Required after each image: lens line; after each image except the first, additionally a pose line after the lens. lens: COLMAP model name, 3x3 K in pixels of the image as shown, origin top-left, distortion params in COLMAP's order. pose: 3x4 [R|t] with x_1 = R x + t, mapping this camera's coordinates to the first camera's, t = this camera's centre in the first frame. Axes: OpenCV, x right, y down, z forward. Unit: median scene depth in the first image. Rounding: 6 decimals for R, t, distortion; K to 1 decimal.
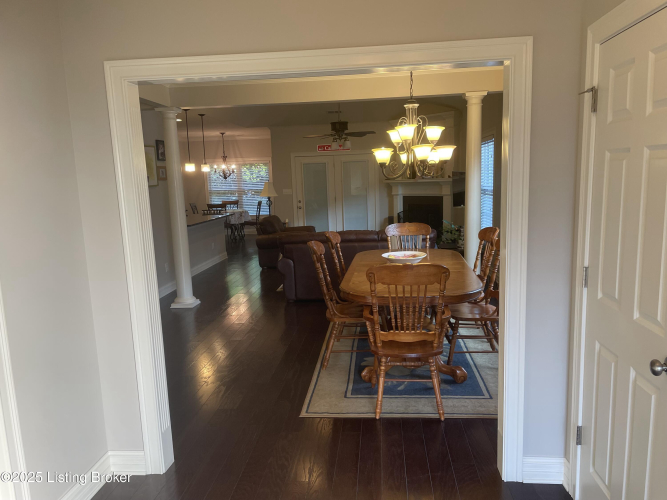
lens RADIAL K [[504.5, 0, 333.5], [0, 504.5, 250.0], [0, 0, 1]] dist [0.085861, -0.134261]
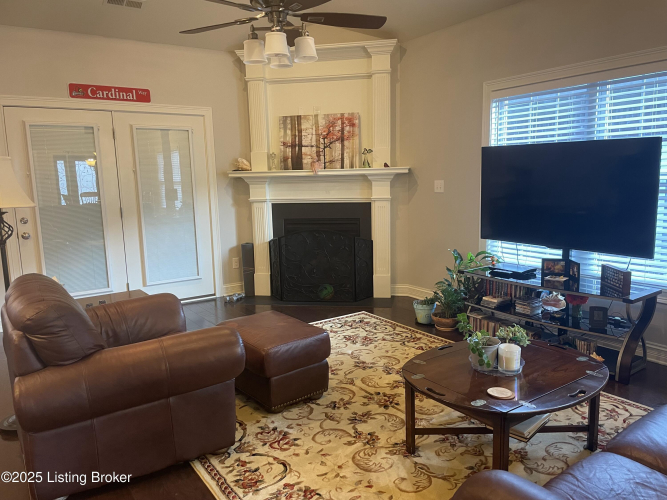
lens RADIAL K [[504.5, 0, 333.5], [0, 504.5, 250.0], [0, 0, 1]] dist [0.085861, -0.134261]
pose [[0.768238, -0.072701, 0.636022, -0.142190], [0.087209, 0.996153, 0.008527, -0.058968], [-0.634196, 0.048916, 0.771623, 0.569329]]
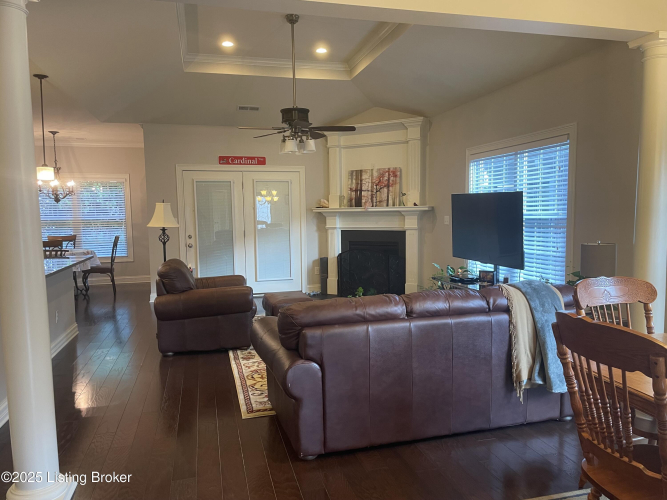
lens RADIAL K [[504.5, 0, 333.5], [0, 504.5, 250.0], [0, 0, 1]] dist [0.085861, -0.134261]
pose [[0.939461, -0.003758, 0.342636, -0.123757], [0.029749, 0.997059, -0.070632, -0.026738], [-0.341363, 0.076549, 0.936809, 0.320641]]
